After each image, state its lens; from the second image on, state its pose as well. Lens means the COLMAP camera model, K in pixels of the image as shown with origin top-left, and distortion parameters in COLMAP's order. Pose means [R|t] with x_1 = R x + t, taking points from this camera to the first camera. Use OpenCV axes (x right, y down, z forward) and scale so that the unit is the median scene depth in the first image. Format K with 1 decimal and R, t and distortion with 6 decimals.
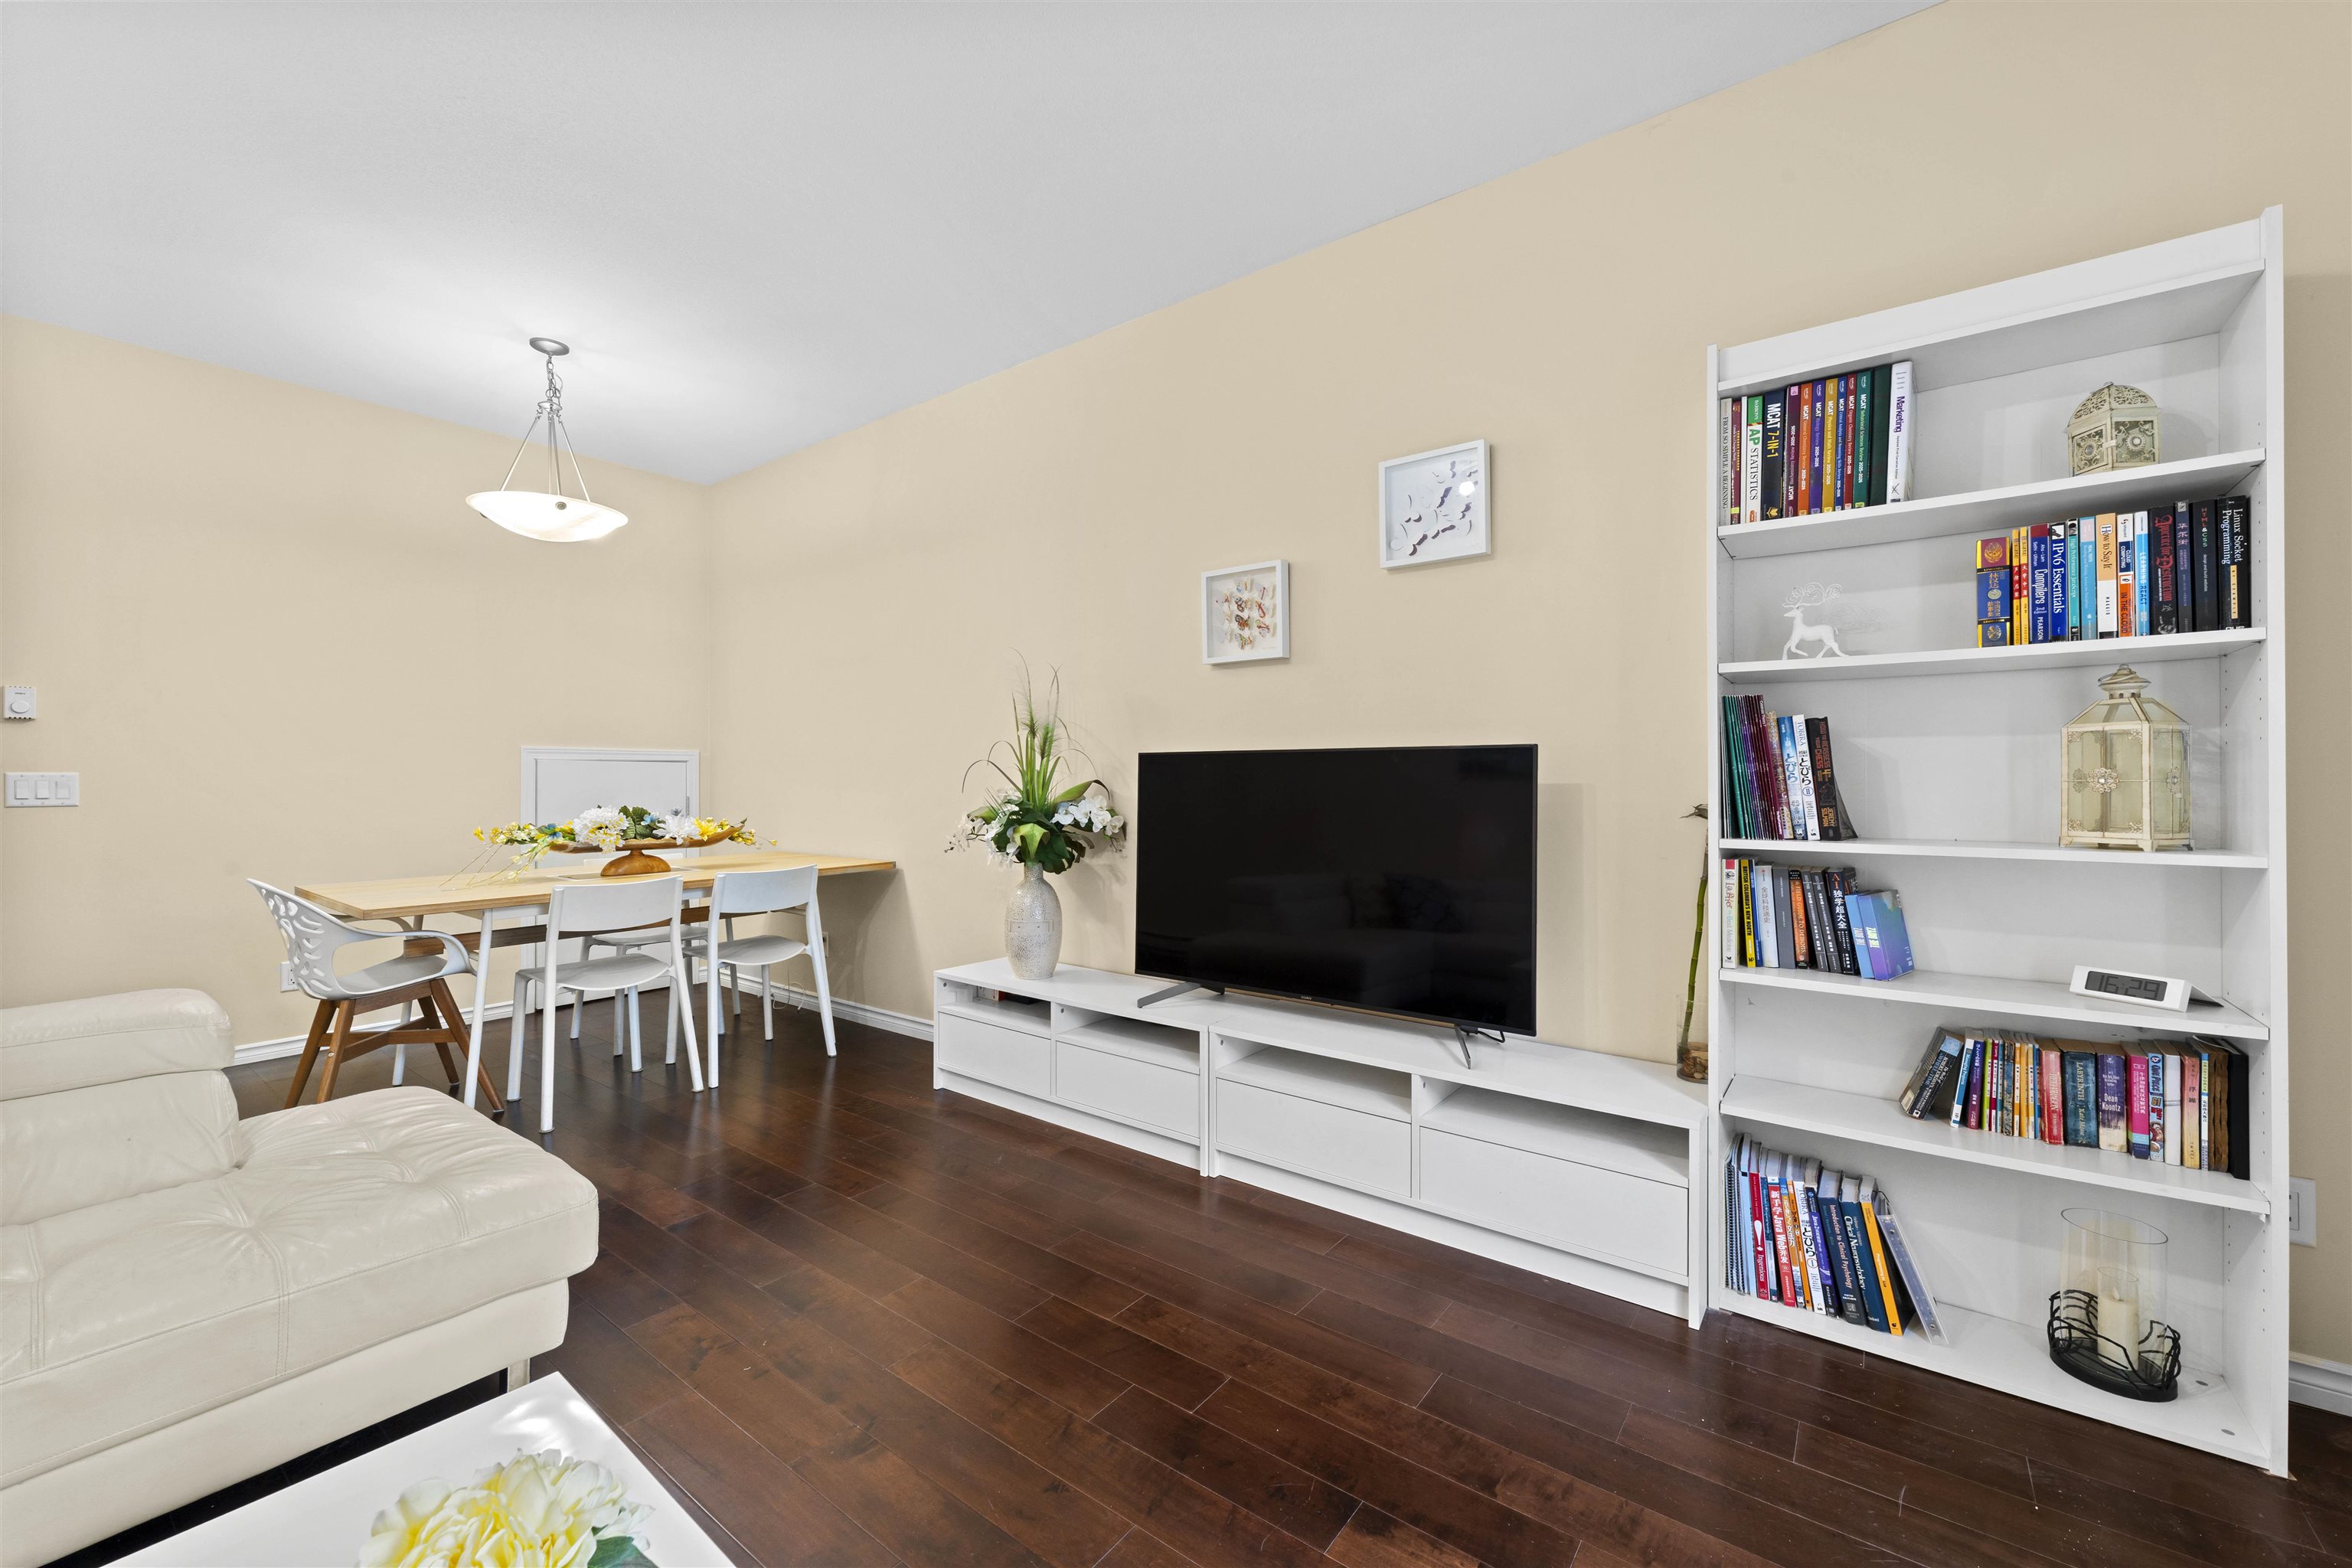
lens RADIAL K [[937.4, 0, 1169.2], [0, 937.4, 777.5], [0, 0, 1]] dist [-0.000716, -0.001398]
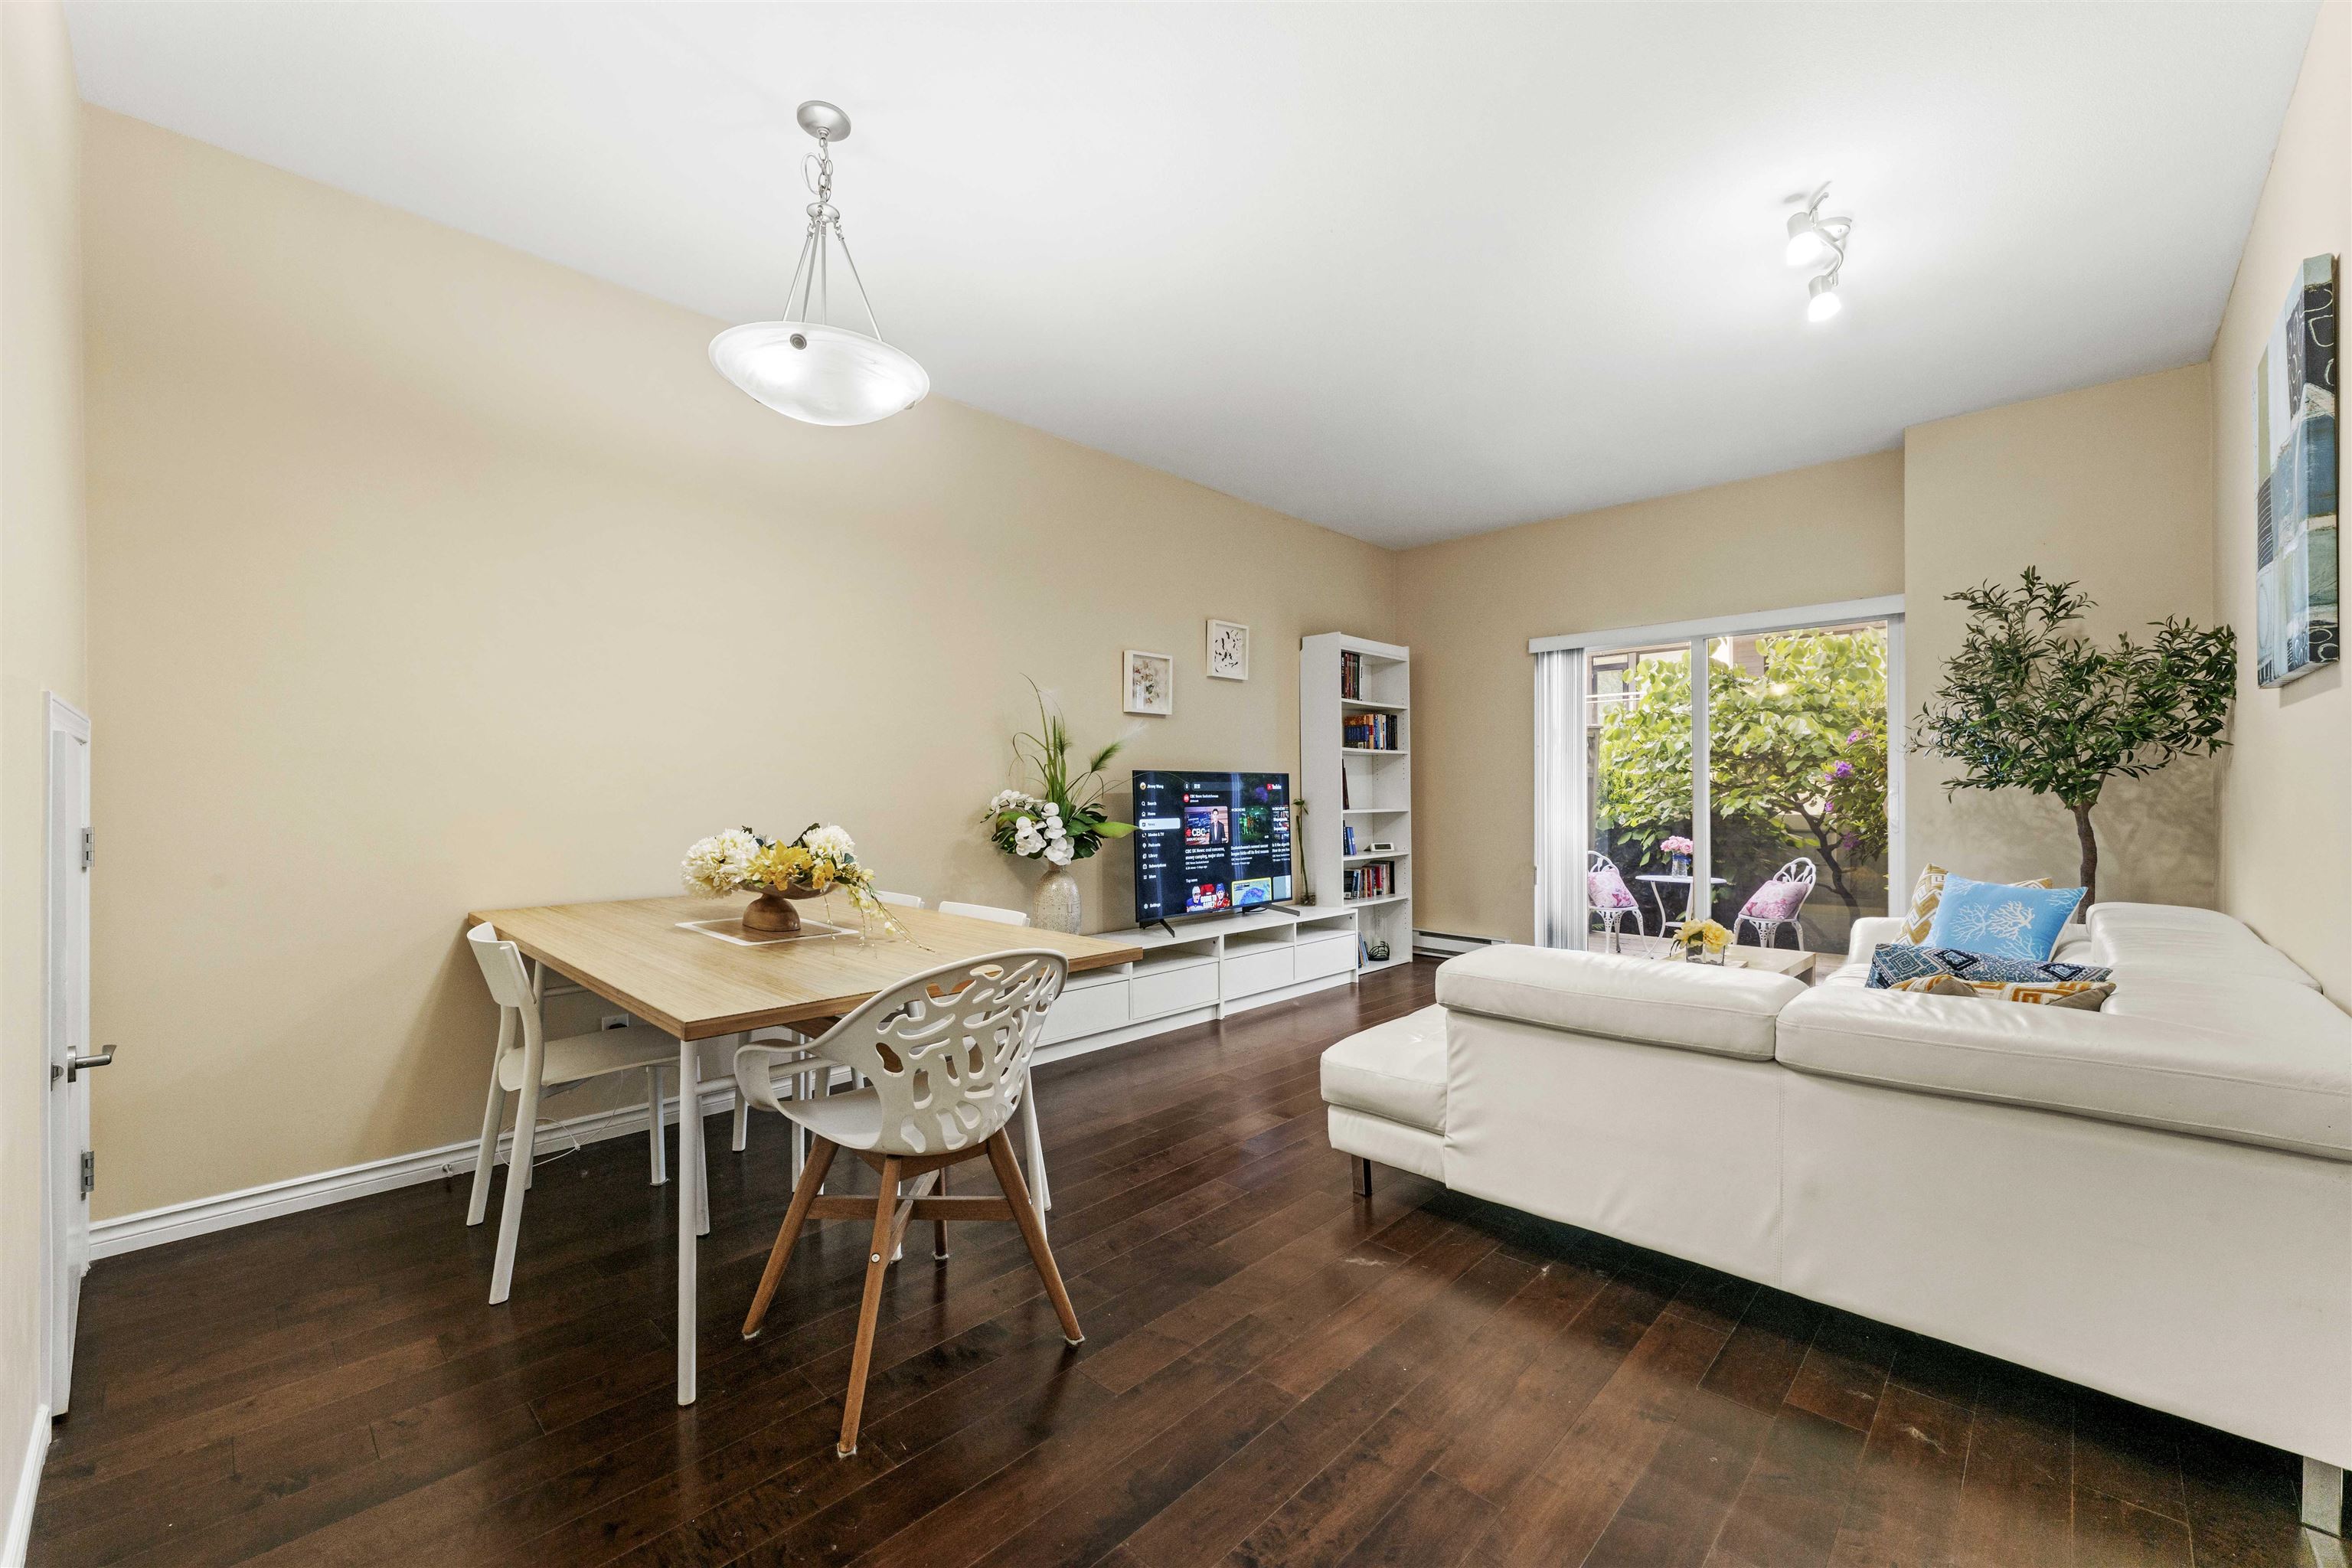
lens RADIAL K [[937.4, 0, 1160.5], [0, 937.4, 793.1], [0, 0, 1]] dist [-0.000716, -0.001398]
pose [[0.119813, 0.002501, 0.992793, -1.371719], [0.001940, 0.999994, -0.002753, 0.012659], [-0.992795, 0.002255, 0.119808, 0.736328]]
